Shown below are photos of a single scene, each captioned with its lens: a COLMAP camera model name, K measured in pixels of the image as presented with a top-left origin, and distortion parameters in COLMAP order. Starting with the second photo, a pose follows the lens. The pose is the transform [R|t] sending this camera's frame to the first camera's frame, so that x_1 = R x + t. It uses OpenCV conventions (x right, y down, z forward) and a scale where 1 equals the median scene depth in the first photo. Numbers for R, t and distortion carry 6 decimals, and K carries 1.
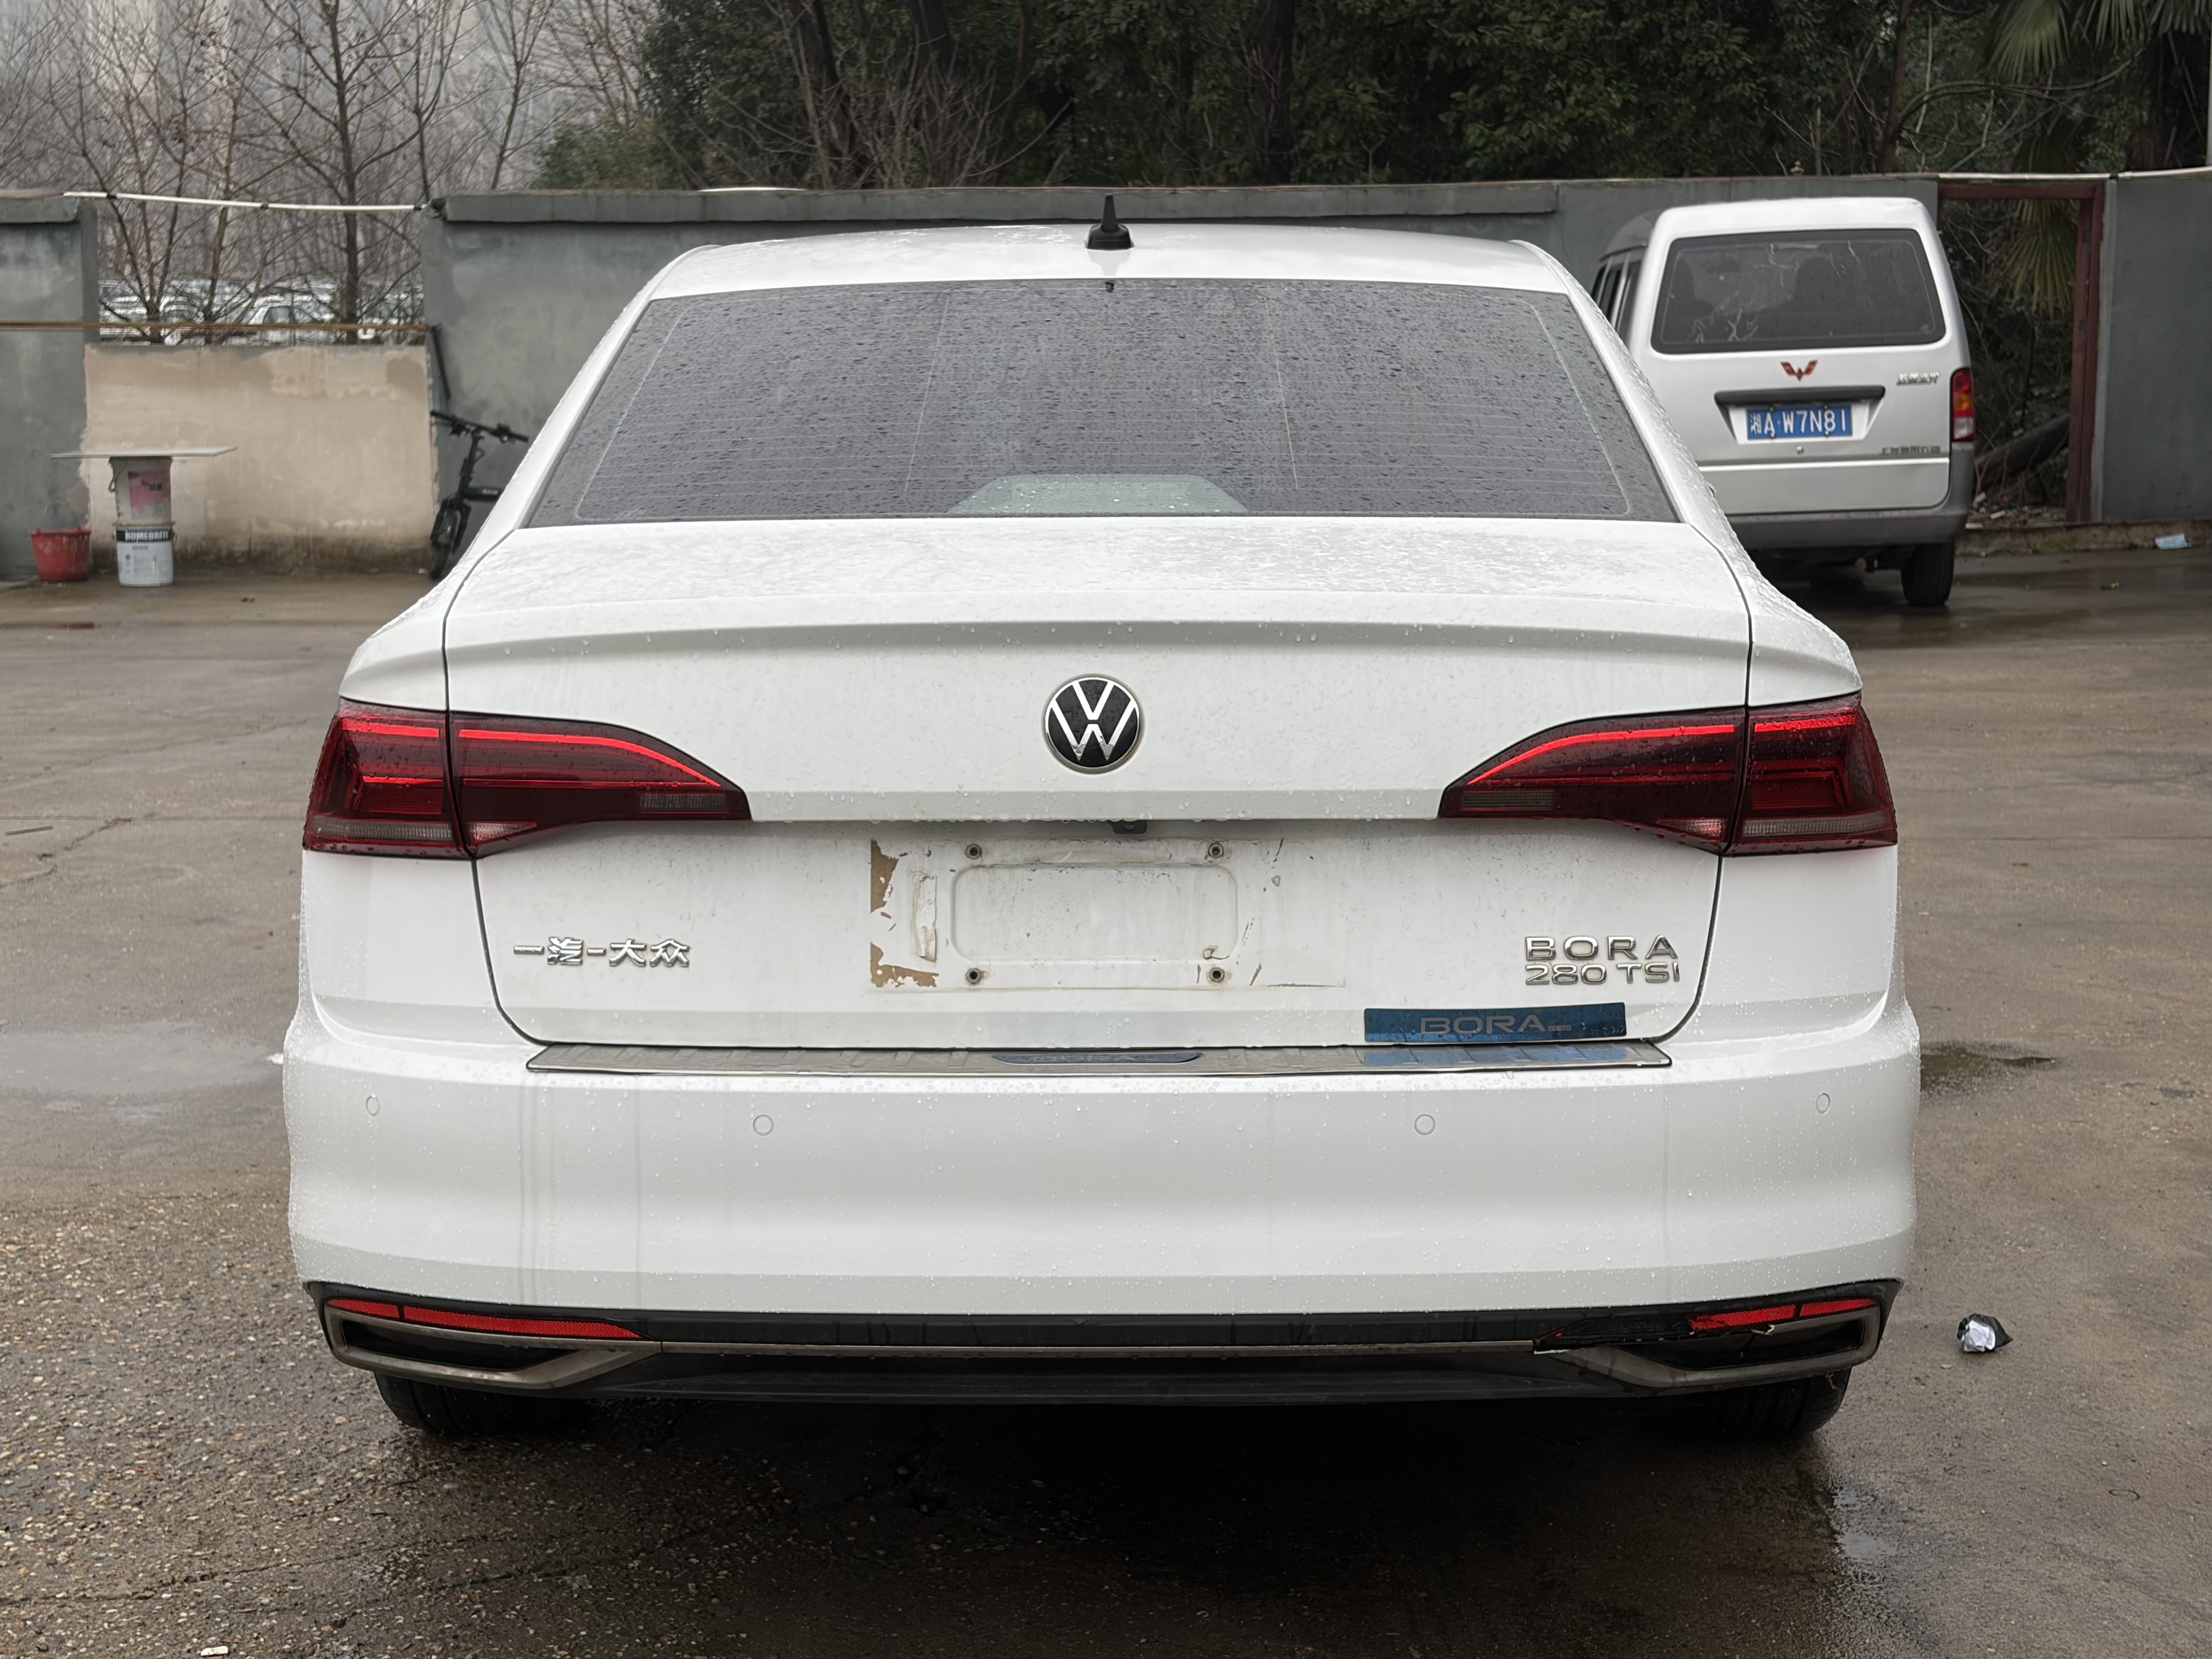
lens RADIAL K [[3555.8, 0, 1107.3], [0, 3555.8, 831.6], [0, 0, 1]] dist [0.111549, 0.000000]
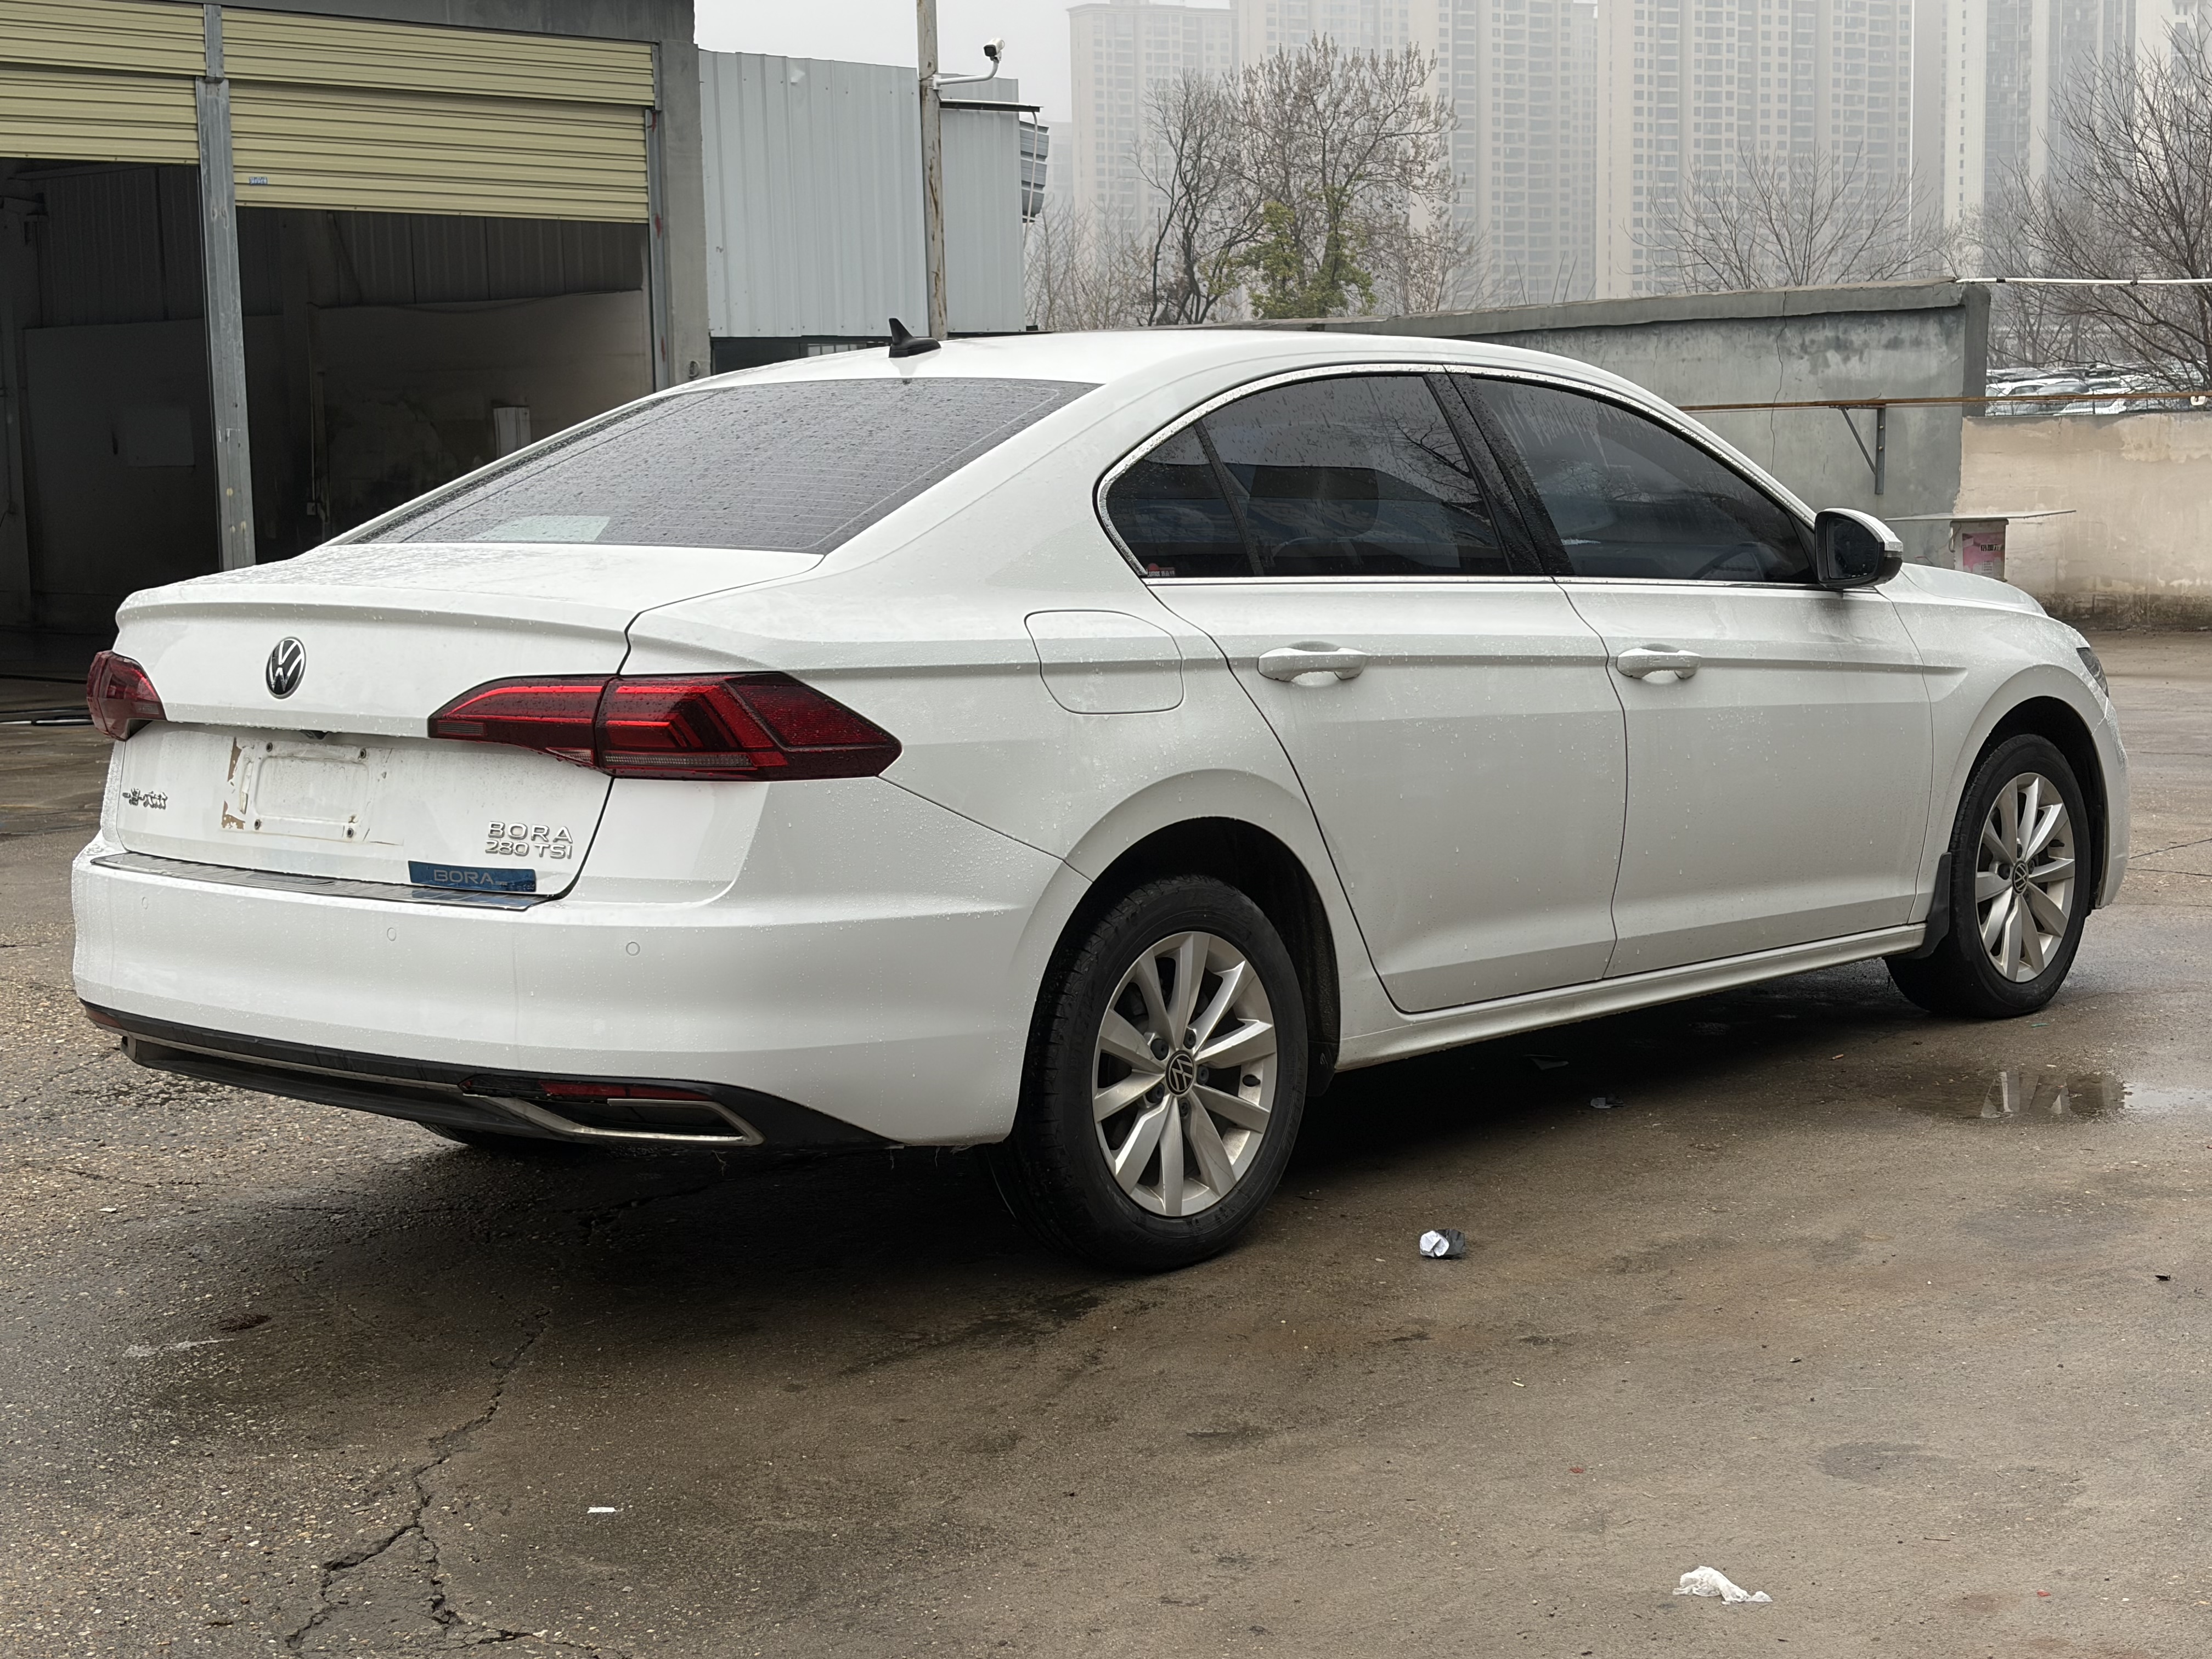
lens RADIAL K [[3555.8, 0, 1108.7], [0, 3555.8, 836.4], [0, 0, 1]] dist [0.111549, 0.000000]
pose [[0.763202, 0.063457, -0.643036, 1.280176], [-0.074530, 0.997169, 0.009946, 0.001516], [0.641847, 0.040335, 0.765771, 0.013315]]
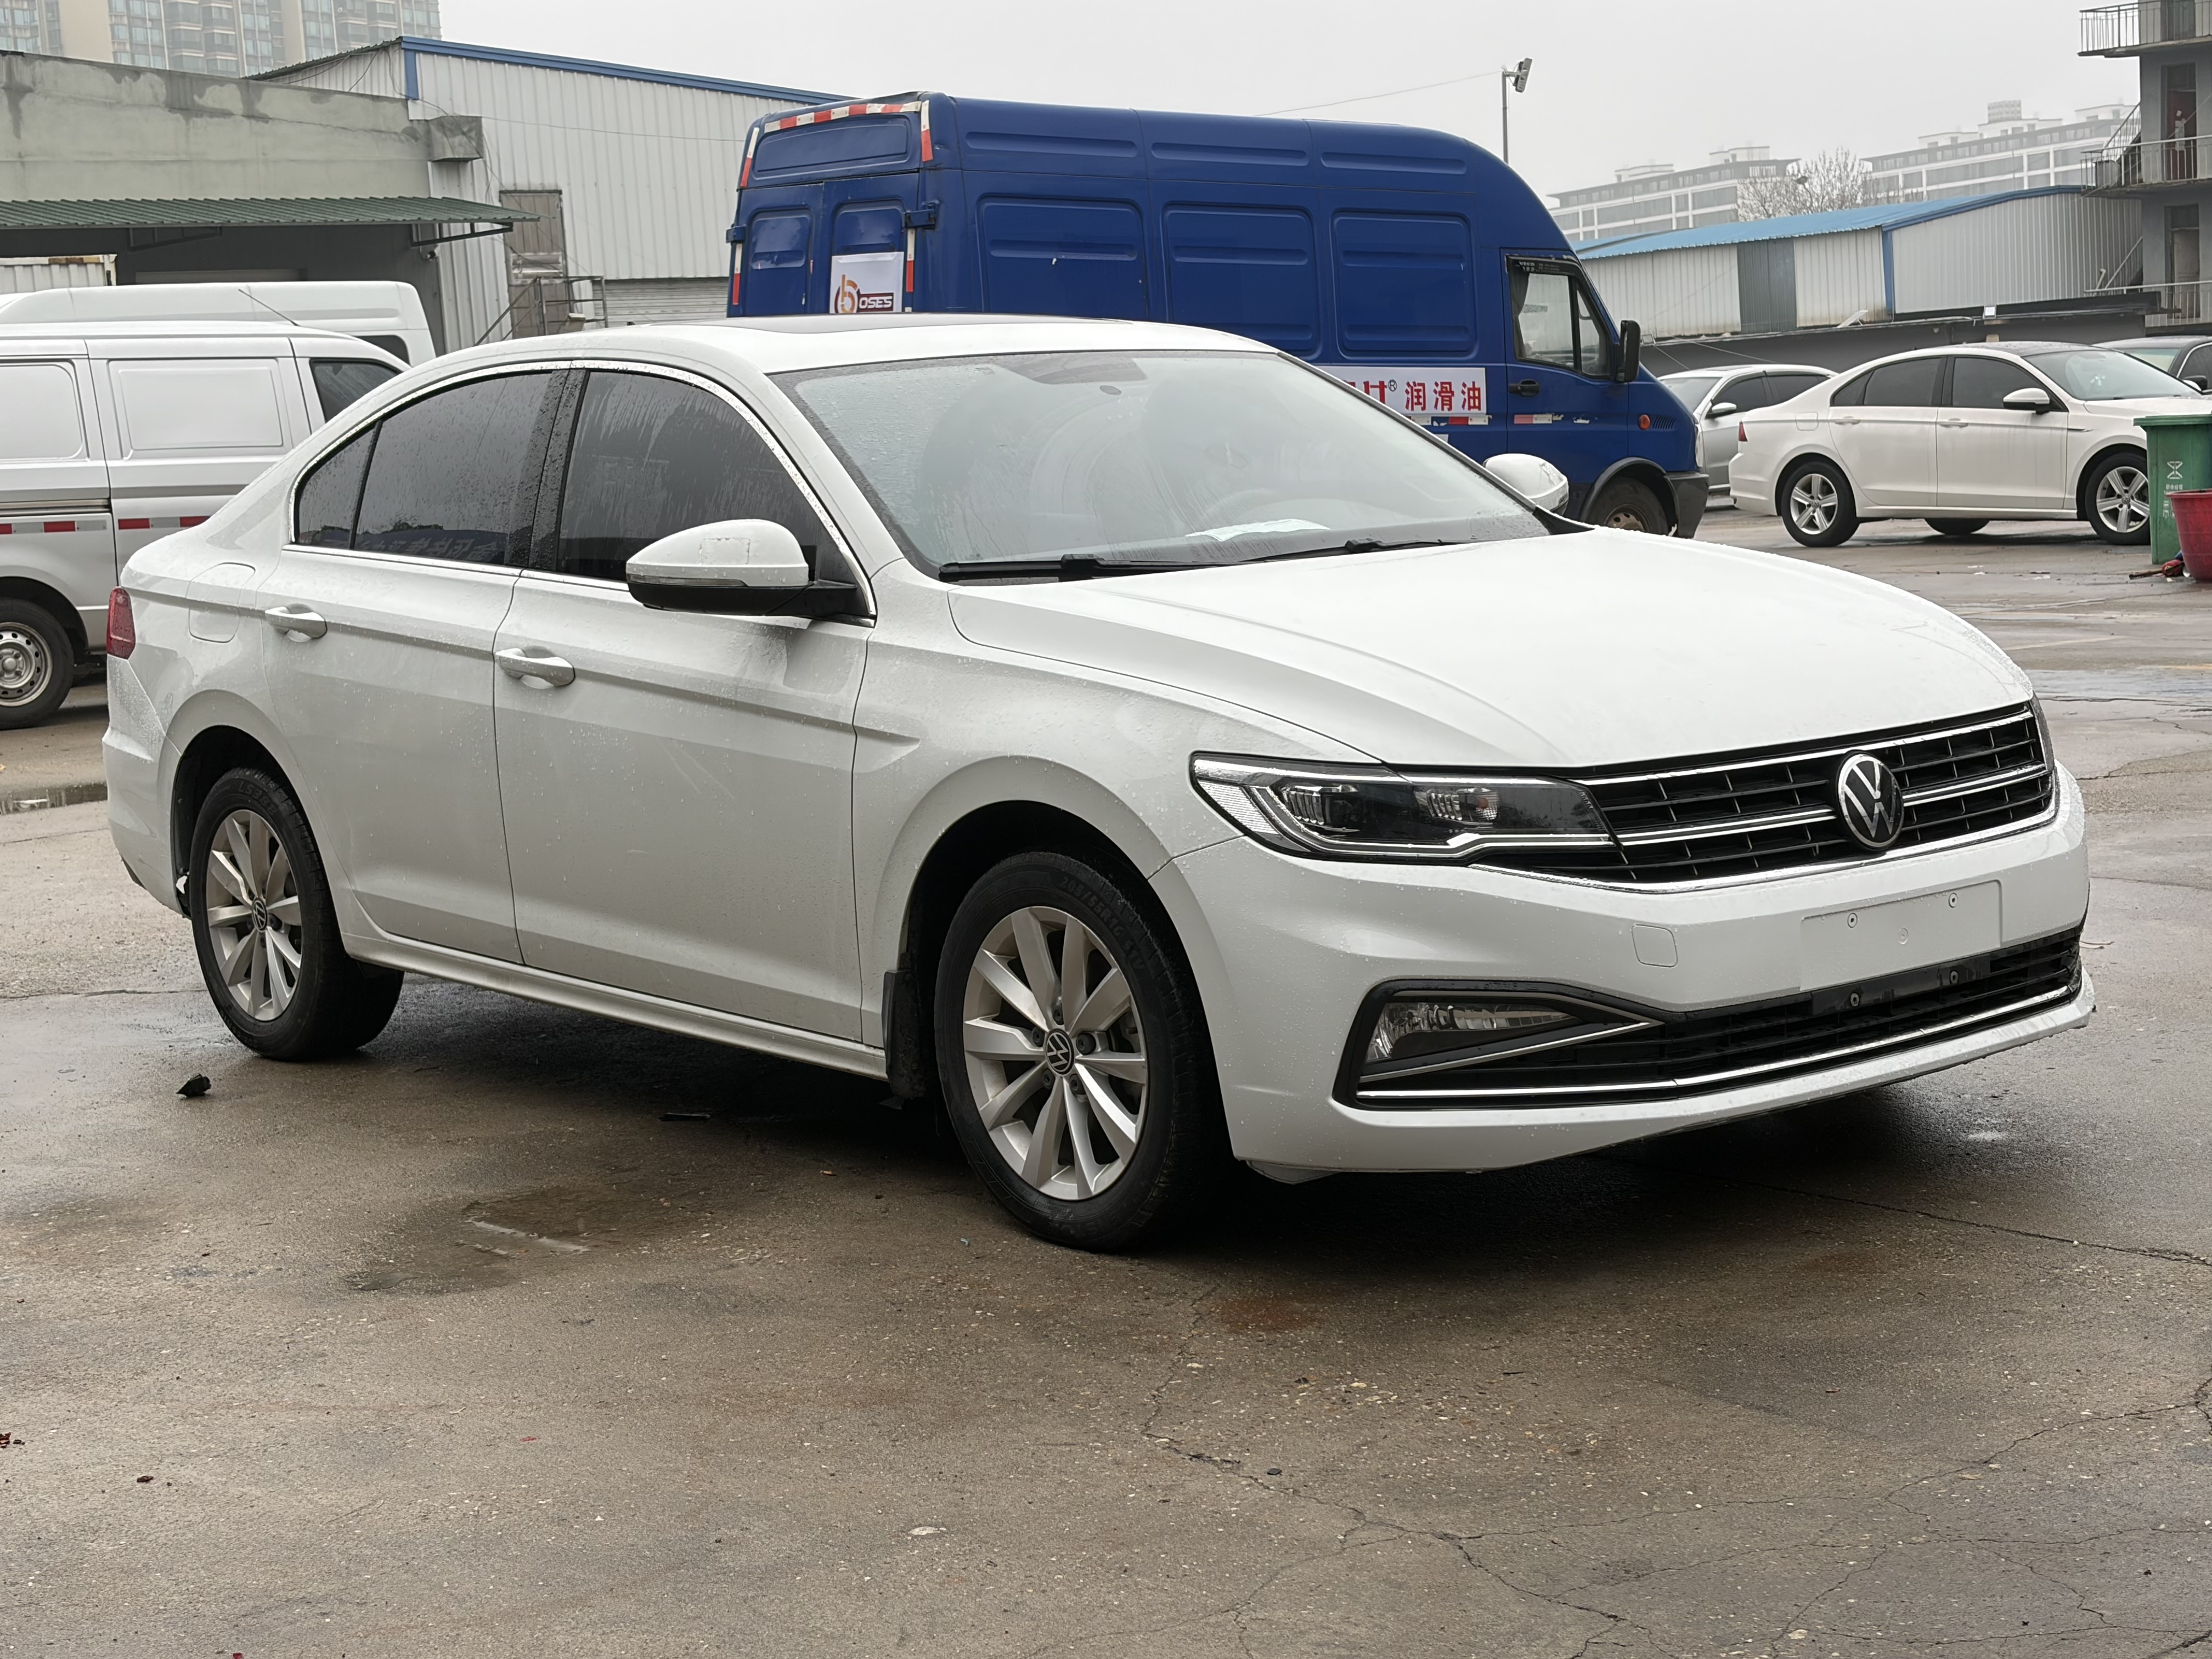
lens RADIAL K [[3555.8, 0, 1107.1], [0, 3555.8, 831.3], [0, 0, 1]] dist [0.111549, 0.000000]
pose [[-0.759592, 0.122187, -0.638819, 1.227249], [-0.037487, 0.972337, 0.230554, -1.235549], [0.649318, 0.199074, -0.734000, 8.795258]]
